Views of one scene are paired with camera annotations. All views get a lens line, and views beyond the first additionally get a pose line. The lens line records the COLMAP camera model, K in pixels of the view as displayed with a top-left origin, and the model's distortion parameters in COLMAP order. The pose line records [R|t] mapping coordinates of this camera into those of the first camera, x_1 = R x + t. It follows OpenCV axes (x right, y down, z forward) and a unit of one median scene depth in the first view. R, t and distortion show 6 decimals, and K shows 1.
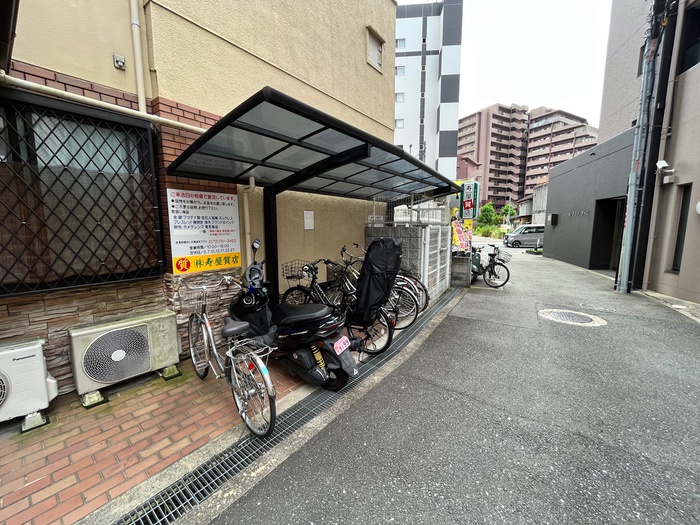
lens RADIAL K [[285.0, 0, 348.9], [0, 285.0, 260.5], [0, 0, 1]] dist [0.000193, -0.000638]
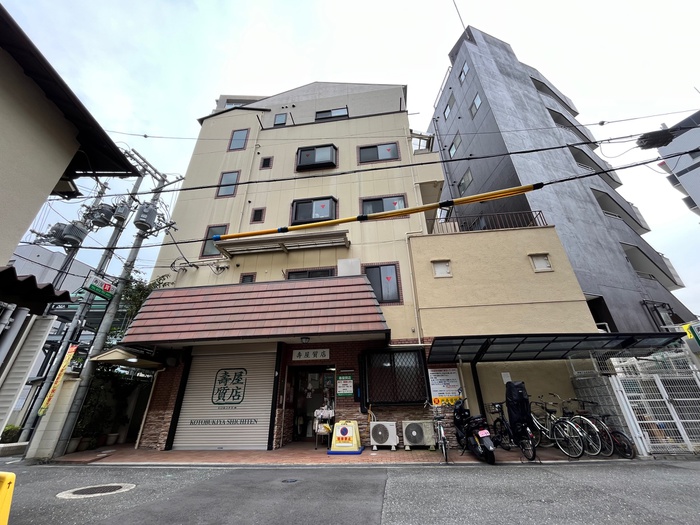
lens RADIAL K [[285.0, 0, 352.0], [0, 285.0, 262.1], [0, 0, 1]] dist [0.000193, -0.000638]
pose [[0.518405, -0.407433, -0.751834, 1.371308], [-0.086562, 0.849680, -0.520145, 0.338369], [0.850742, 0.334726, 0.405211, -1.005281]]
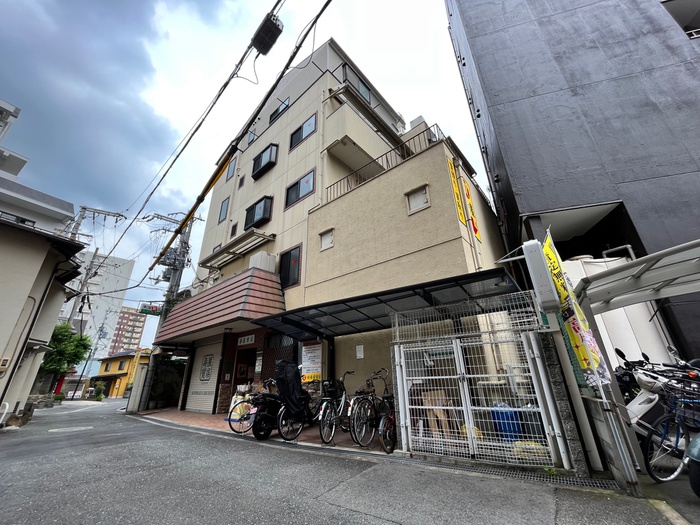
lens RADIAL K [[285.0, 0, 350.7], [0, 285.0, 262.1], [0, 0, 1]] dist [0.000193, -0.000638]
pose [[-0.052267, -0.389712, -0.919453, 2.064660], [-0.101055, 0.918049, -0.383372, 0.002146], [0.993507, 0.072878, -0.087366, 1.560245]]
